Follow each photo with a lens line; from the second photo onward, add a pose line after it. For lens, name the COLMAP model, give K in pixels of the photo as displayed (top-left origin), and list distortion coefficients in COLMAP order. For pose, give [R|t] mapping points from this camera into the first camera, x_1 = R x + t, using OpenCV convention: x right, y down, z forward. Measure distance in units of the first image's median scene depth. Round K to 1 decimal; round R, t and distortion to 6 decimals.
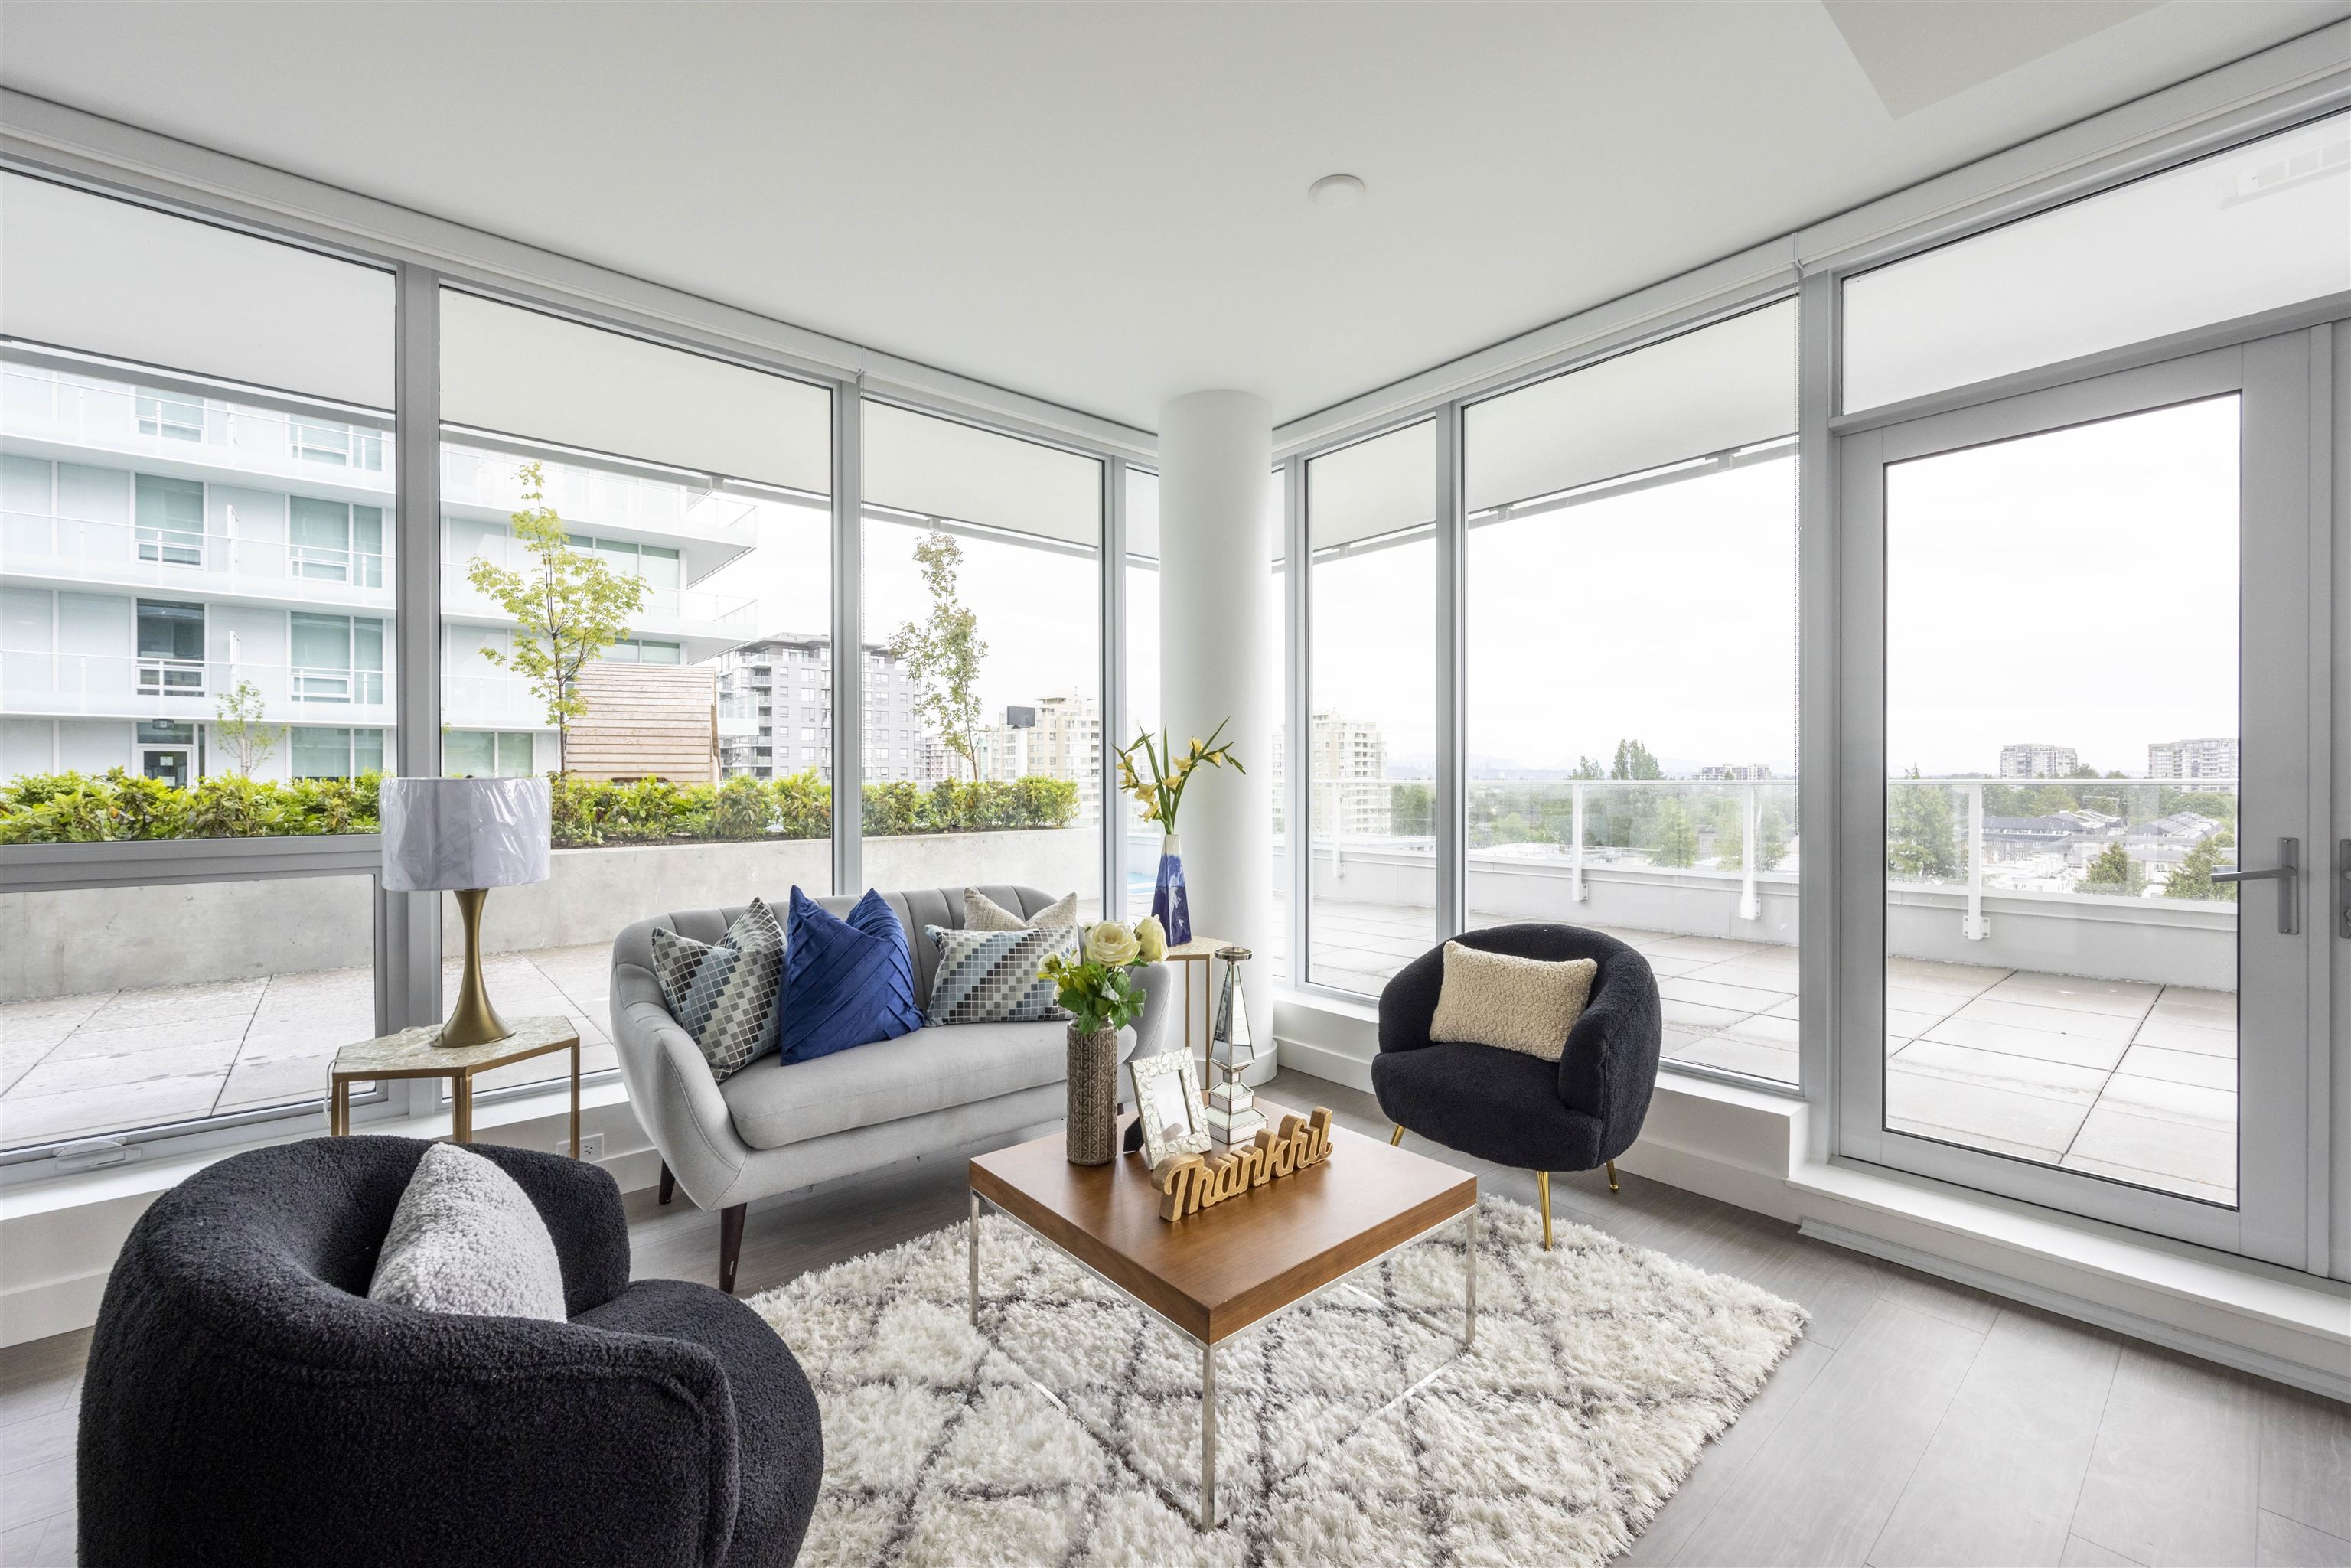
lens RADIAL K [[947.5, 0, 1162.9], [0, 947.5, 786.2], [0, 0, 1]] dist [0.000514, -0.000654]
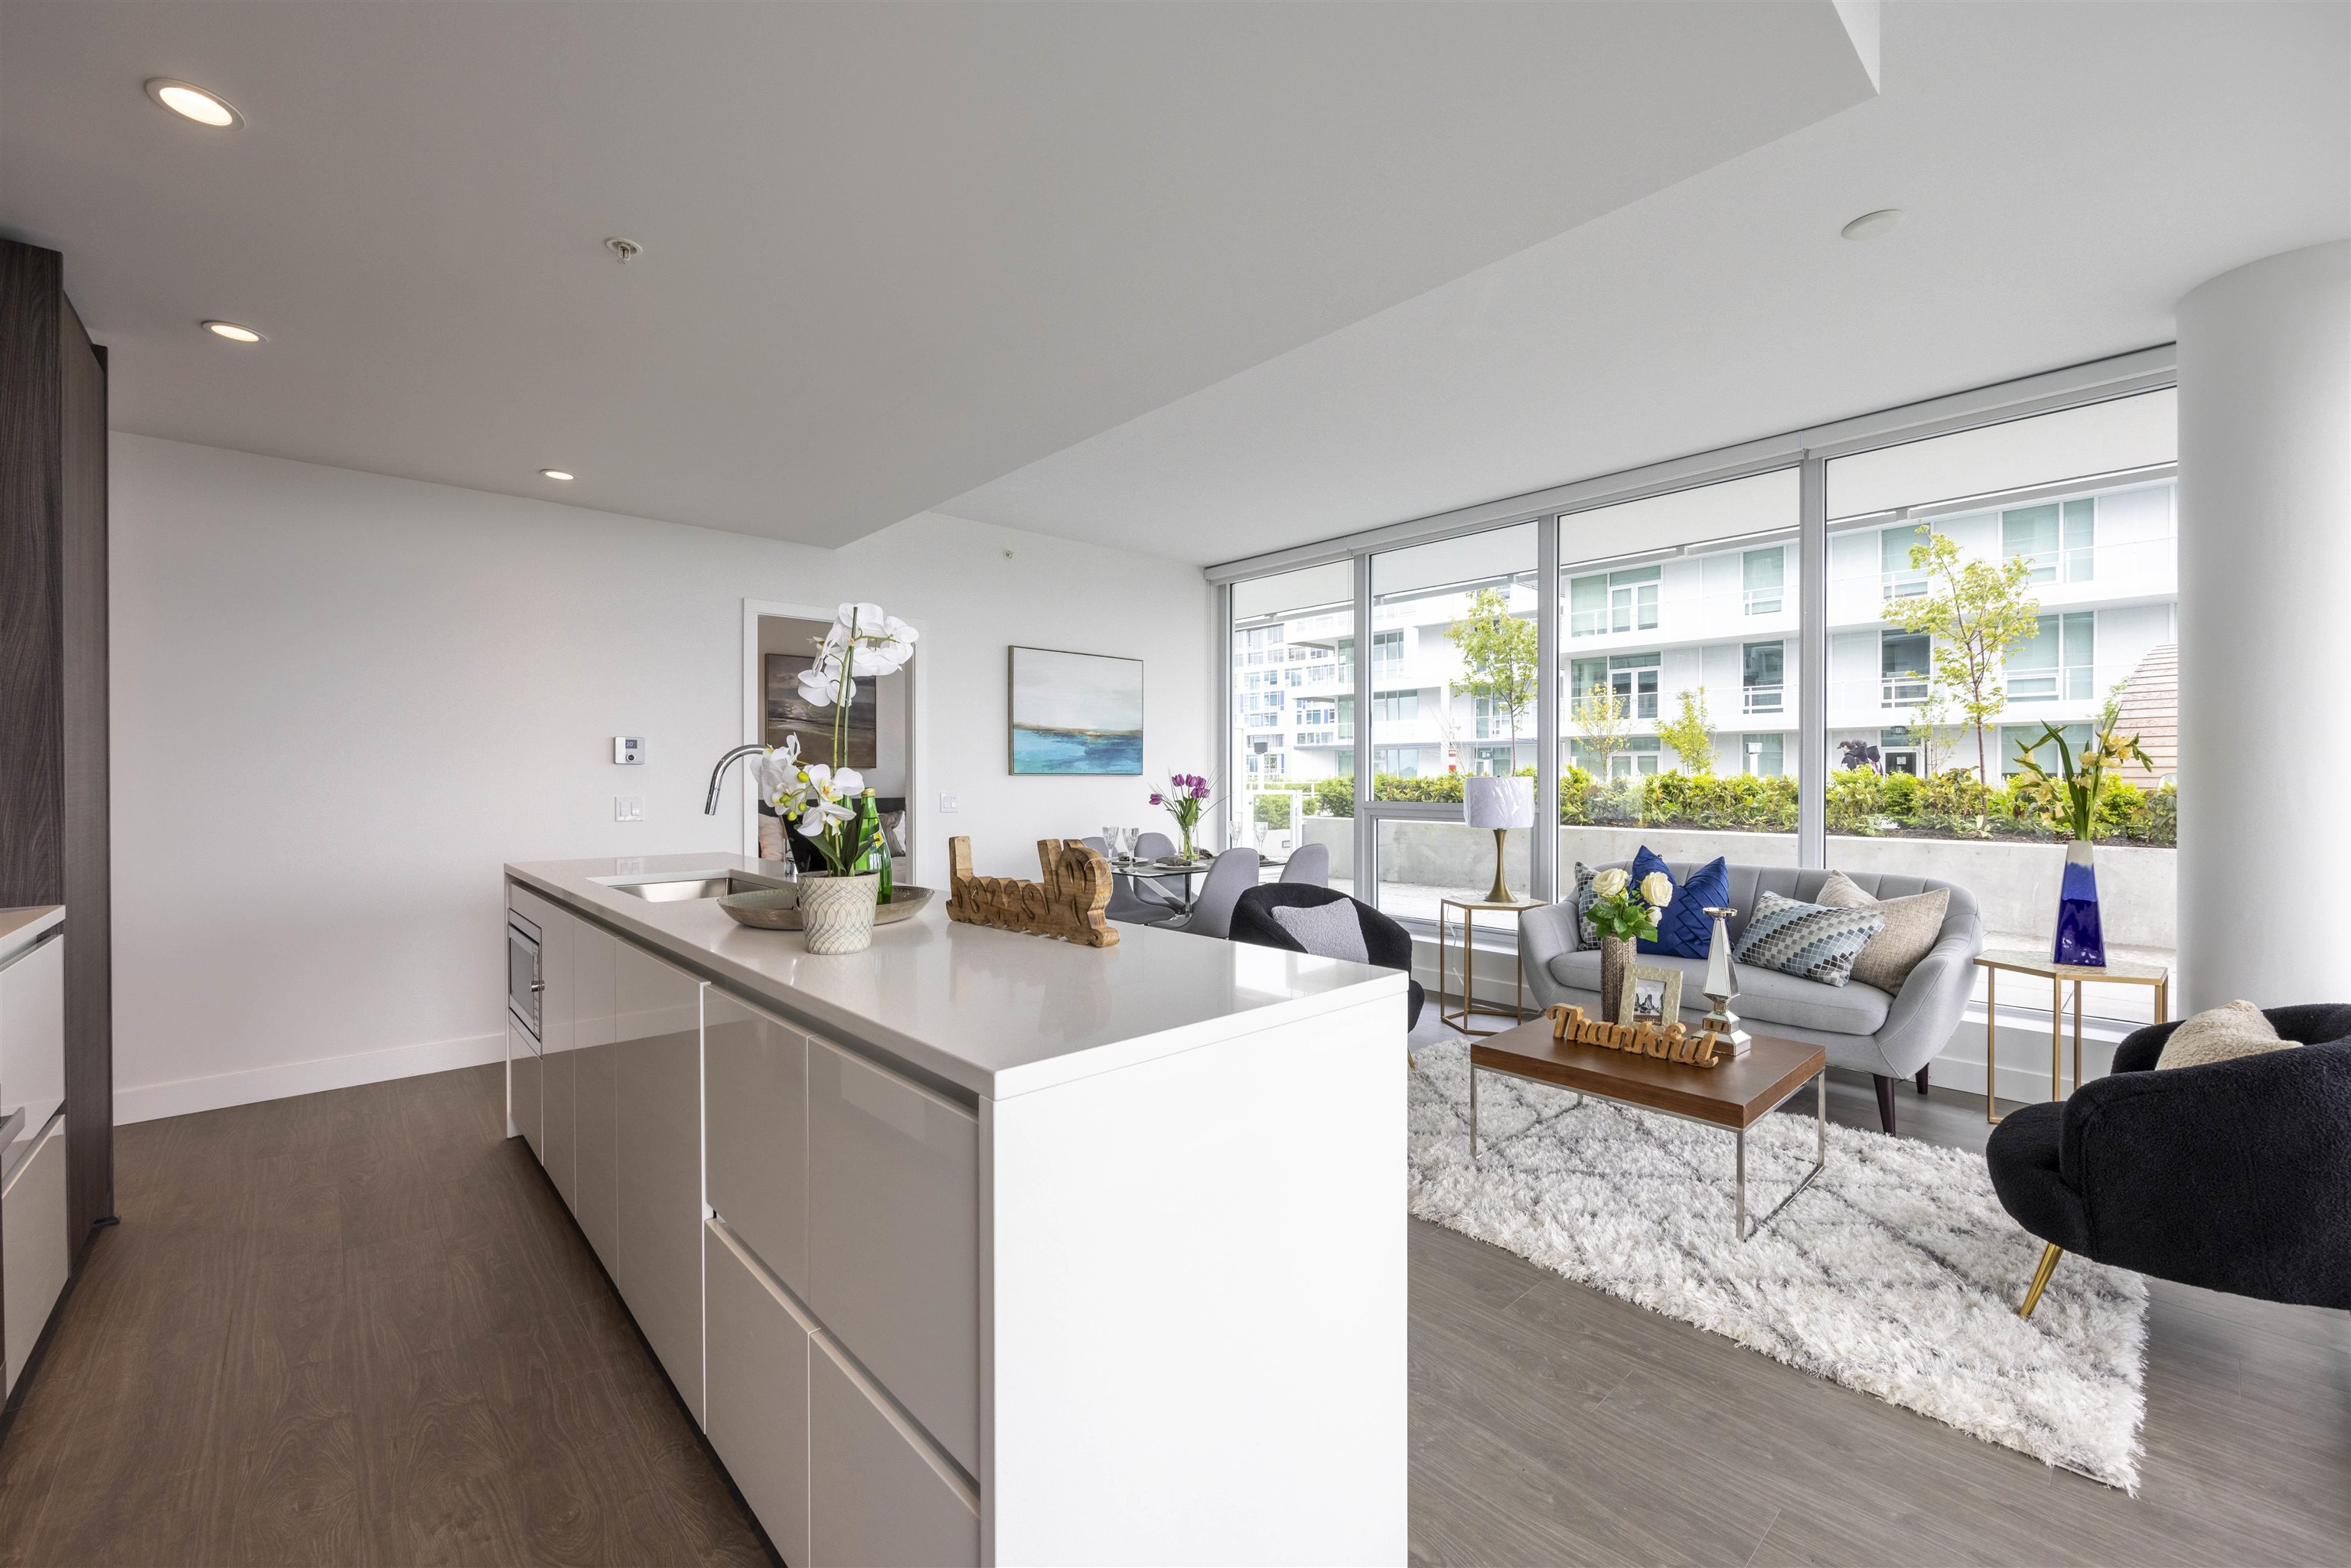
lens RADIAL K [[947.5, 0, 1163.8], [0, 947.5, 784.0], [0, 0, 1]] dist [0.000514, -0.000654]
pose [[0.027481, 0.008723, -0.999584, 0.660890], [-0.006204, 0.999944, 0.008555, -0.002939], [0.999603, 0.005967, 0.027534, 0.097286]]
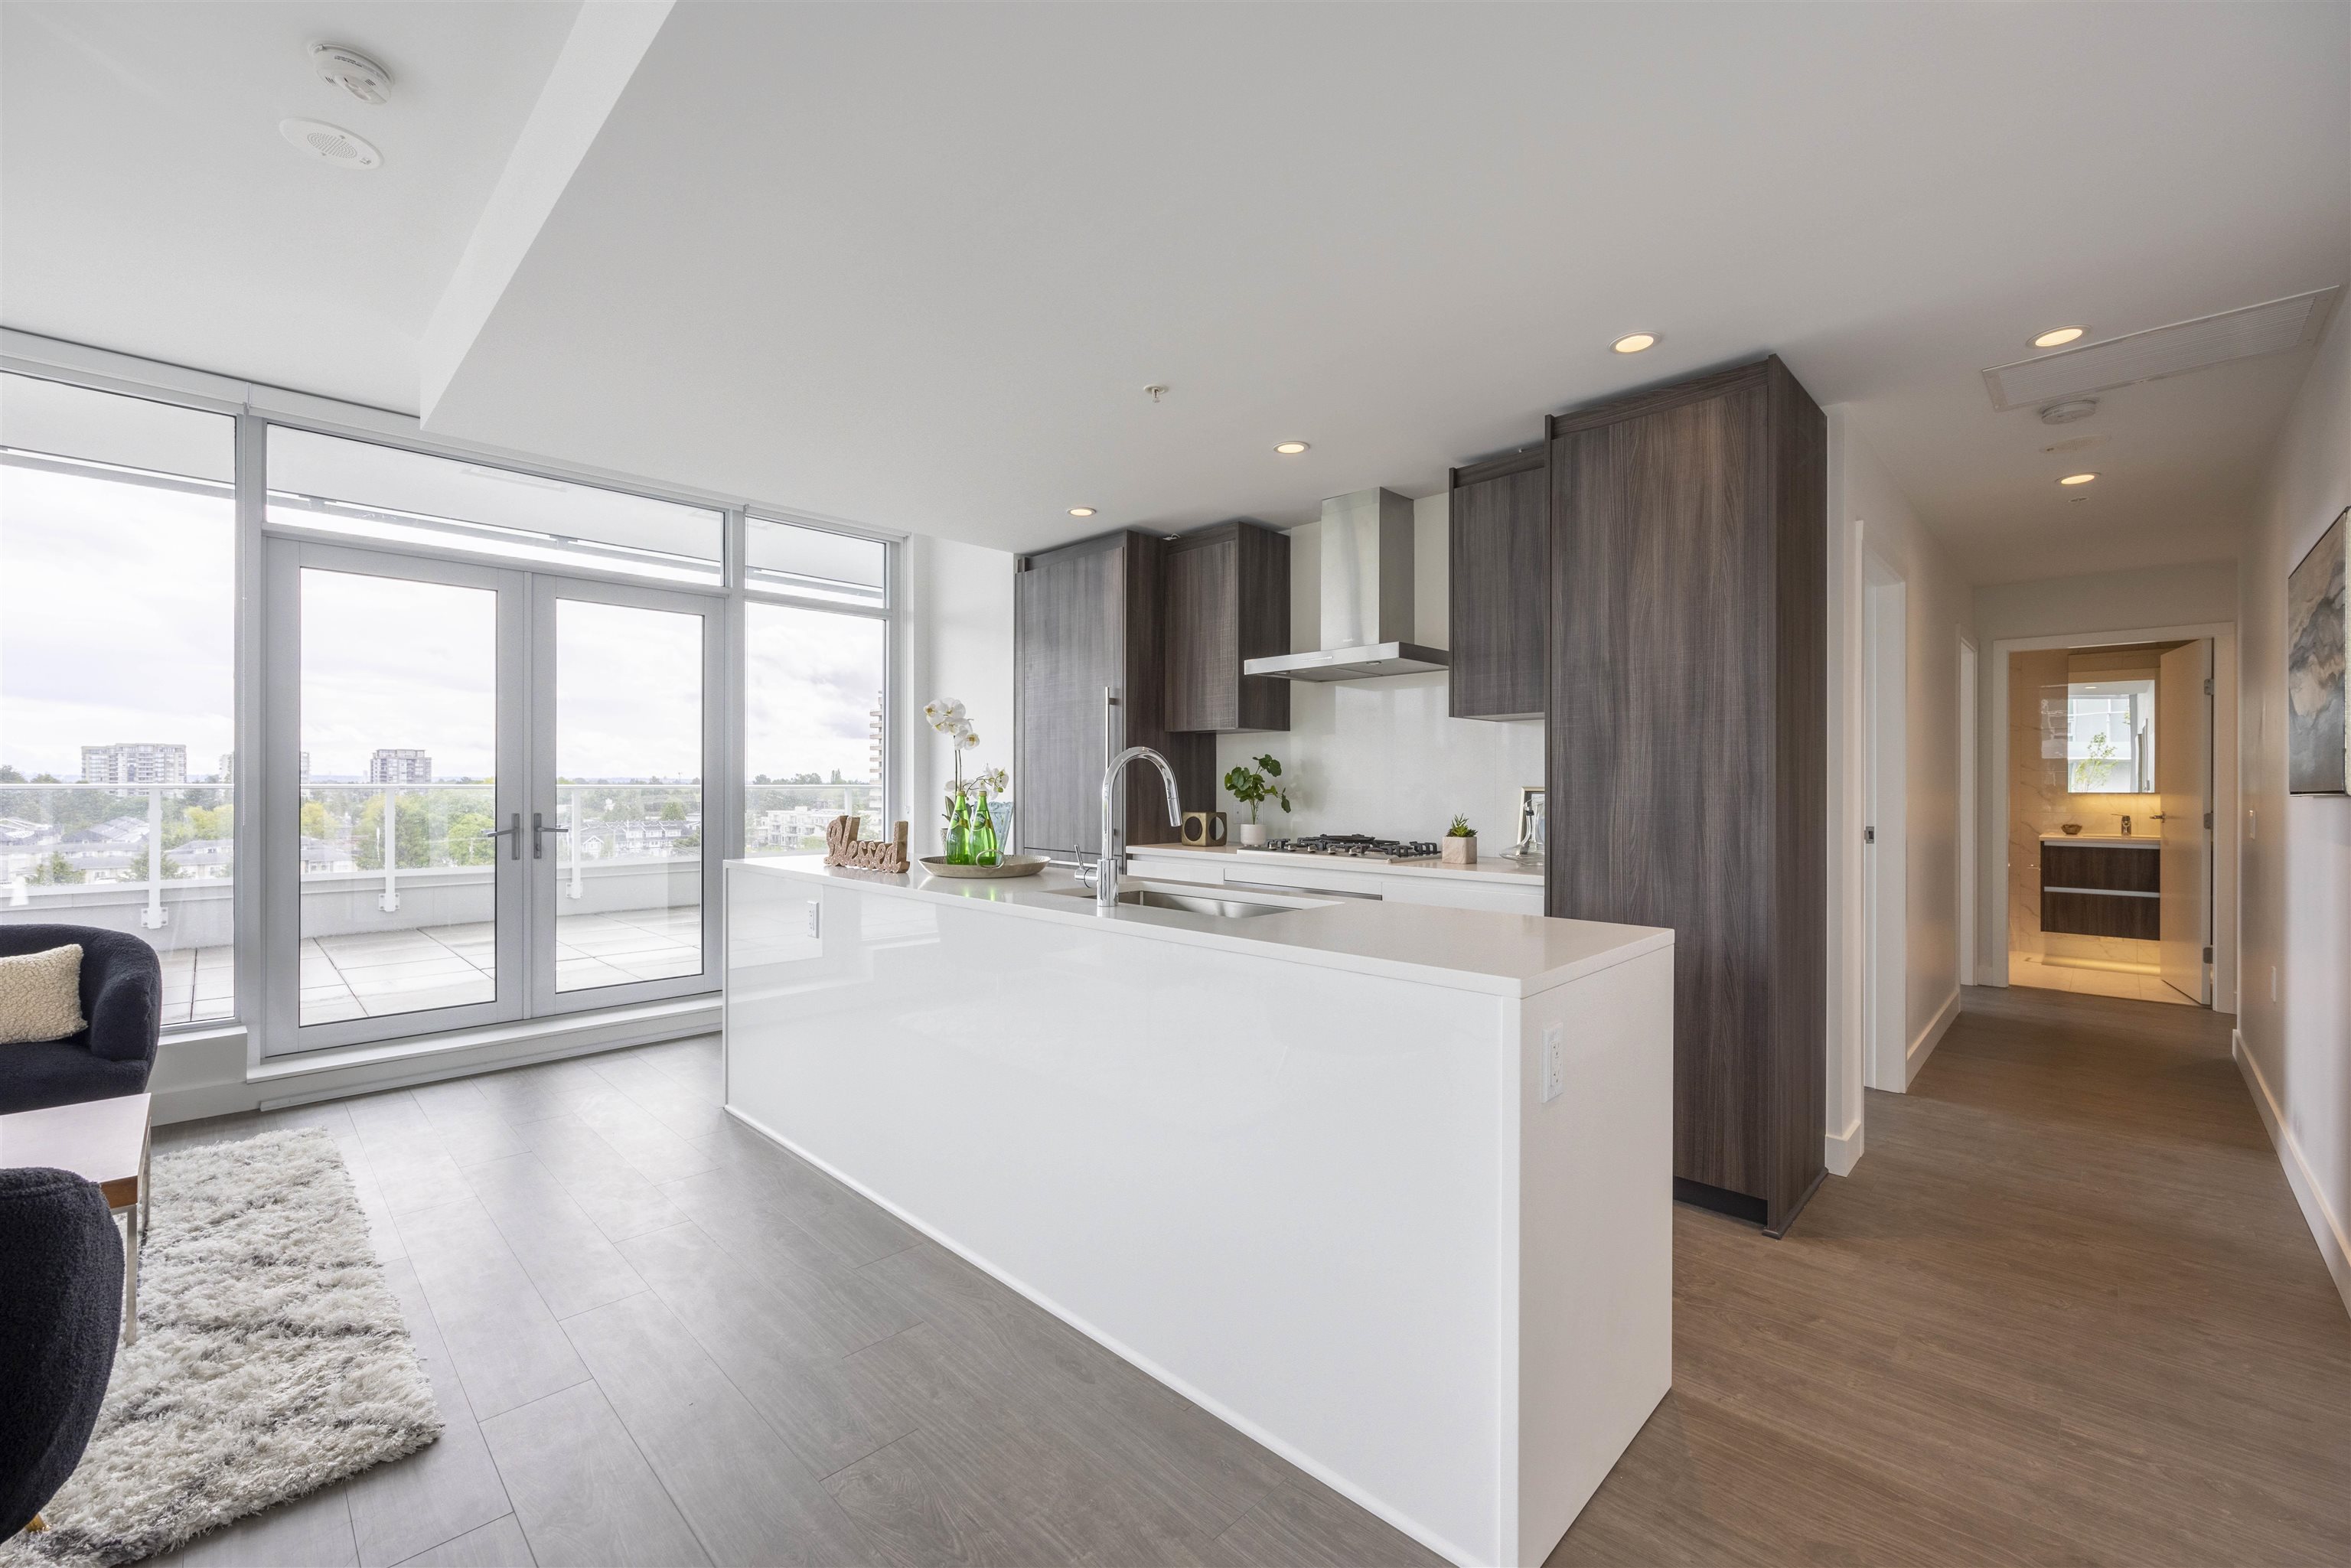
lens RADIAL K [[947.5, 0, 1186.8], [0, 947.5, 793.8], [0, 0, 1]] dist [0.000514, -0.000654]
pose [[-0.097833, -0.007626, 0.995174, -0.469491], [0.004253, 0.999958, 0.008081, 0.000440], [-0.995194, 0.005023, -0.097796, -0.119830]]
